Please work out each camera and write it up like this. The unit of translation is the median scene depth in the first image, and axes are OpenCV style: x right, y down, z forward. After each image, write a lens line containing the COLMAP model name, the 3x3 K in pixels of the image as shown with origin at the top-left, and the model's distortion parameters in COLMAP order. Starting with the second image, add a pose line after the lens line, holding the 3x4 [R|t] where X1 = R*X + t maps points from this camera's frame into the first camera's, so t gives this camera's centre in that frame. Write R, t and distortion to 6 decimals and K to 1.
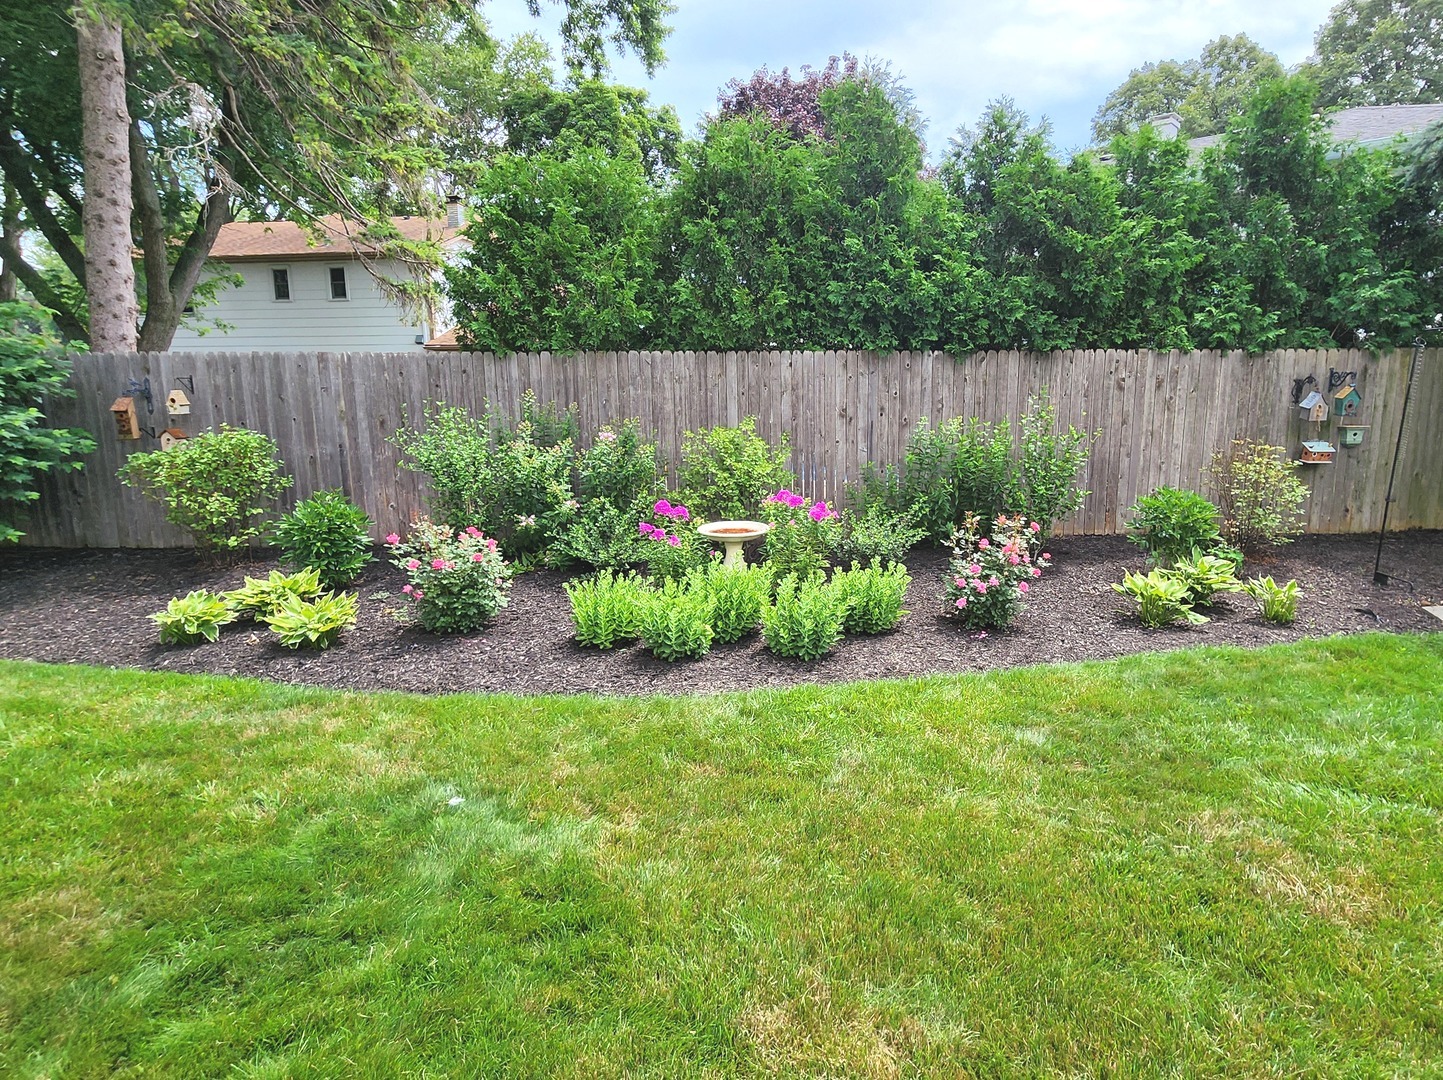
lens RADIAL K [[695.2, 0, 724.0], [0, 695.2, 566.4], [0, 0, 1]] dist [0.001109, 0.000039]
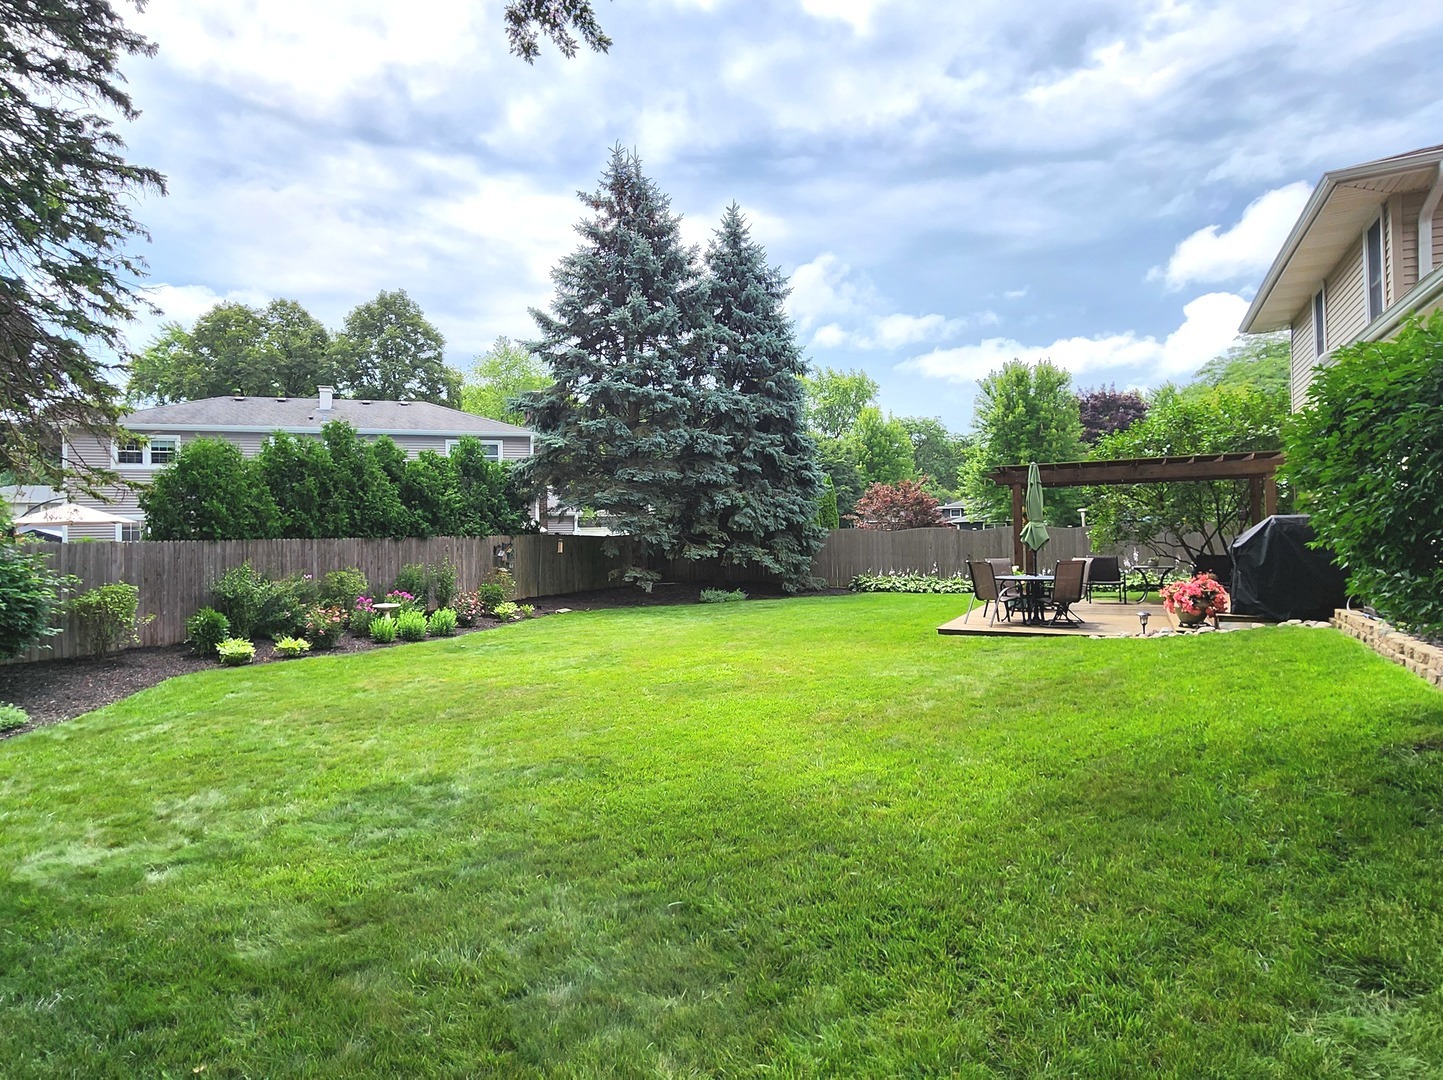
lens RADIAL K [[695.2, 0, 724.0], [0, 695.2, 566.4], [0, 0, 1]] dist [0.001109, 0.000039]
pose [[0.406480, -0.046371, 0.912482, -1.387219], [0.270045, 0.960189, -0.071501, 0.259662], [-0.872840, 0.275475, 0.402820, -0.912244]]
